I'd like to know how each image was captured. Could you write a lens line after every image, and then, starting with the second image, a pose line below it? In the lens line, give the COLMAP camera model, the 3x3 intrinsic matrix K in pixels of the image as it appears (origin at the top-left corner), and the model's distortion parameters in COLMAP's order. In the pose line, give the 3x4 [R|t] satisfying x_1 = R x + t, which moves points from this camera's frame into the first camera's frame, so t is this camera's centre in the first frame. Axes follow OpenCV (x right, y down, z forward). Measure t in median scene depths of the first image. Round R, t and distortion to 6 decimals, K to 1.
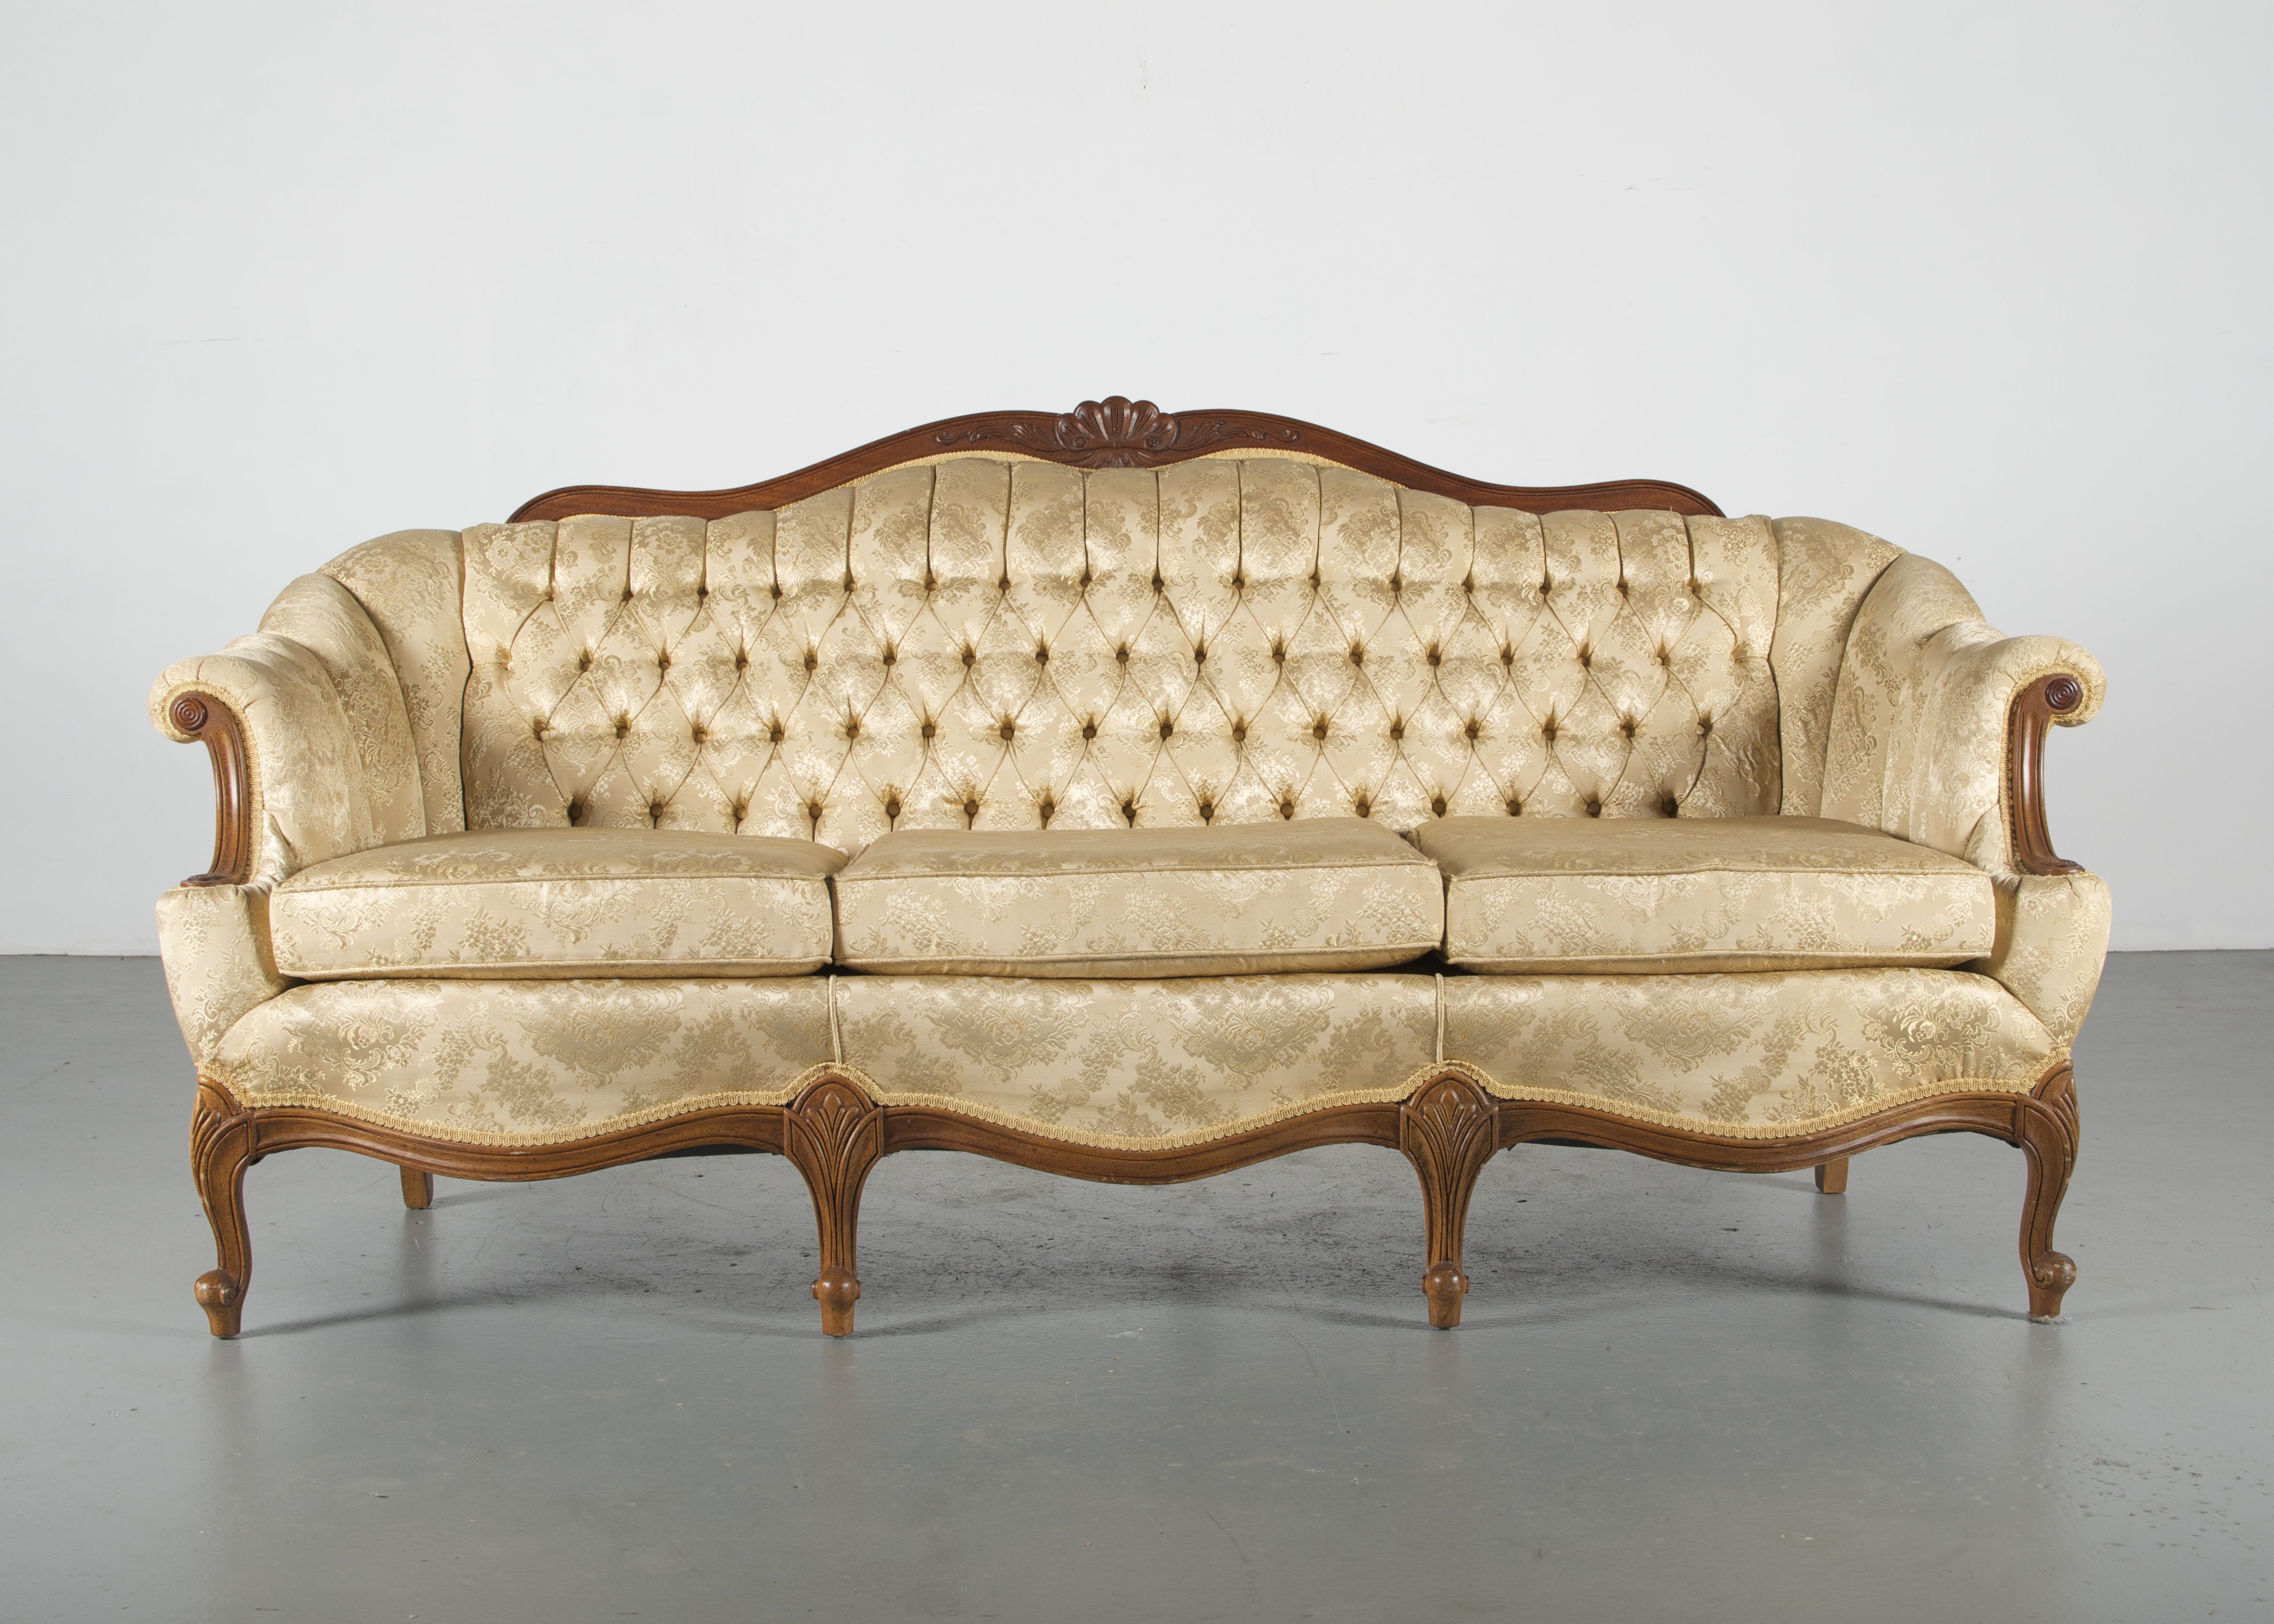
lens RADIAL K [[3714.3, 0, 1137.0], [0, 3714.3, 812.0], [0, 0, 1]] dist [-0.226732, 0.031292]
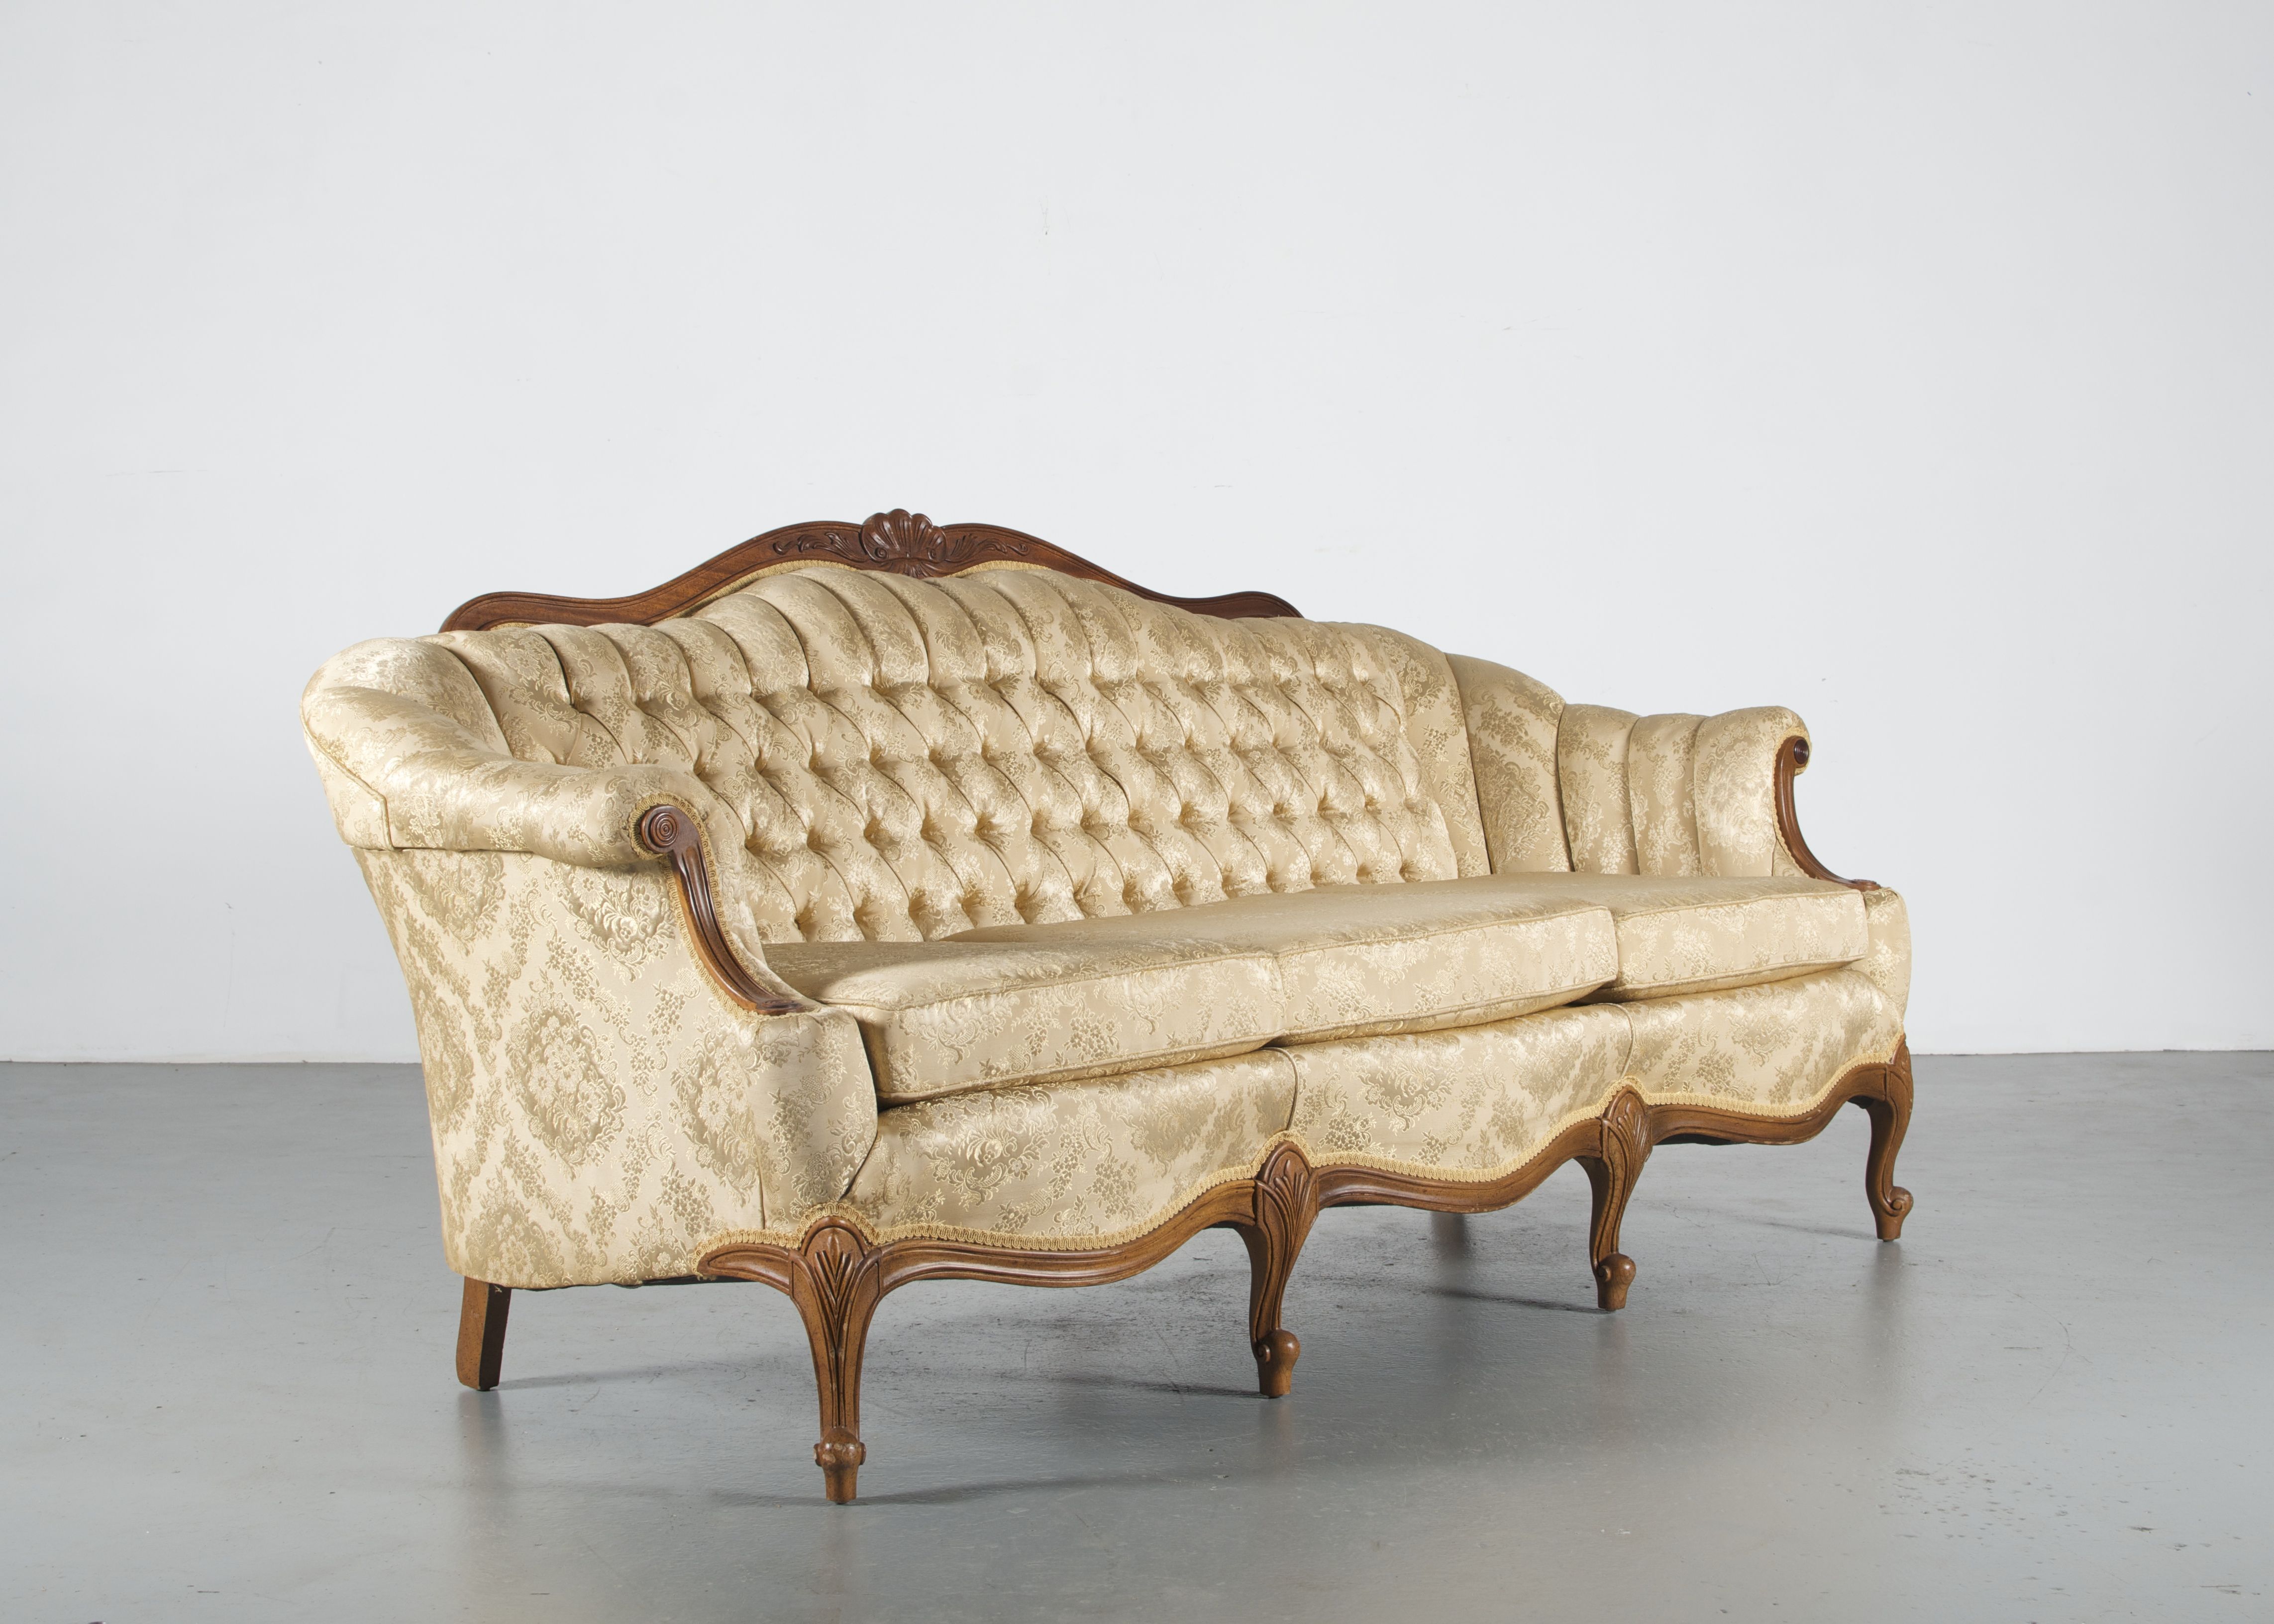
lens RADIAL K [[3714.3, 0, 1137.0], [0, 3714.3, 812.0], [0, 0, 1]] dist [-0.226732, 0.031292]
pose [[0.691960, -0.038103, 0.720930, -0.858137], [0.072068, 0.997264, -0.016464, -0.007951], [-0.718330, 0.063348, 0.692813, 0.297560]]
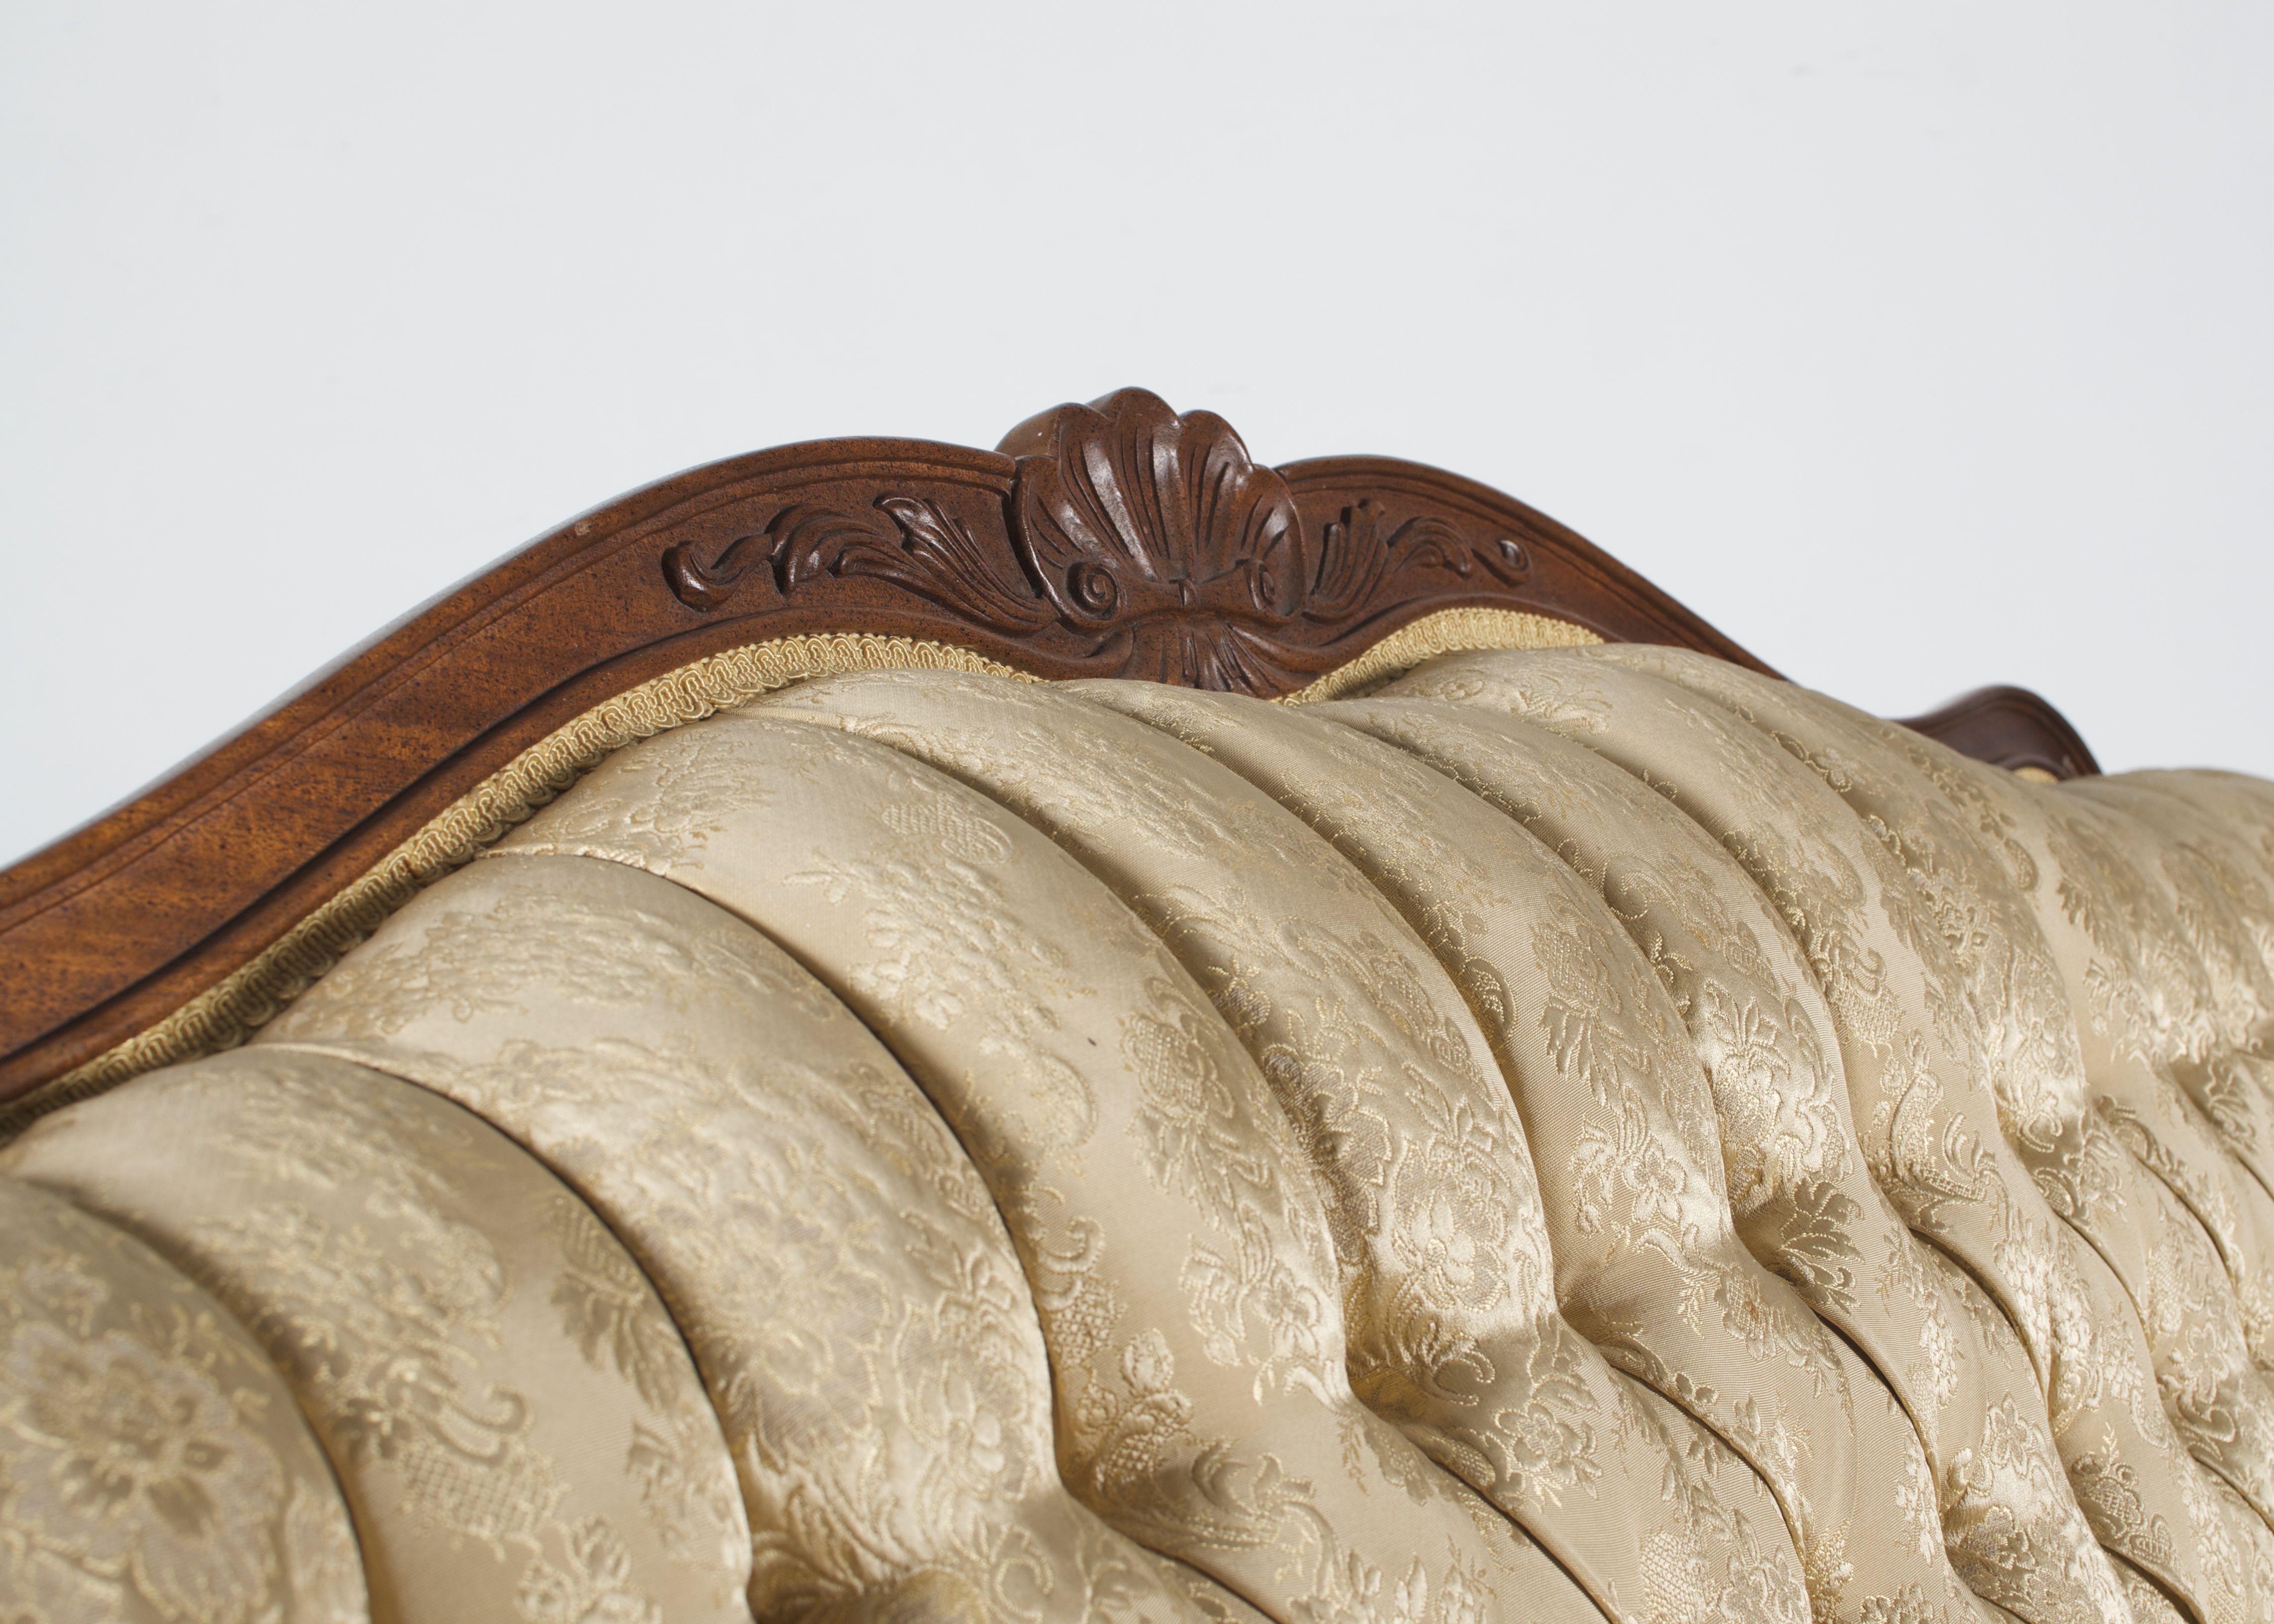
lens RADIAL K [[3714.3, 0, 1137.0], [0, 3714.3, 812.0], [0, 0, 1]] dist [-0.226732, 0.031292]
pose [[0.548209, -0.055890, 0.834472, -0.241539], [0.090065, 0.995907, 0.007533, -0.106840], [-0.831477, 0.071027, 0.551000, 1.065233]]
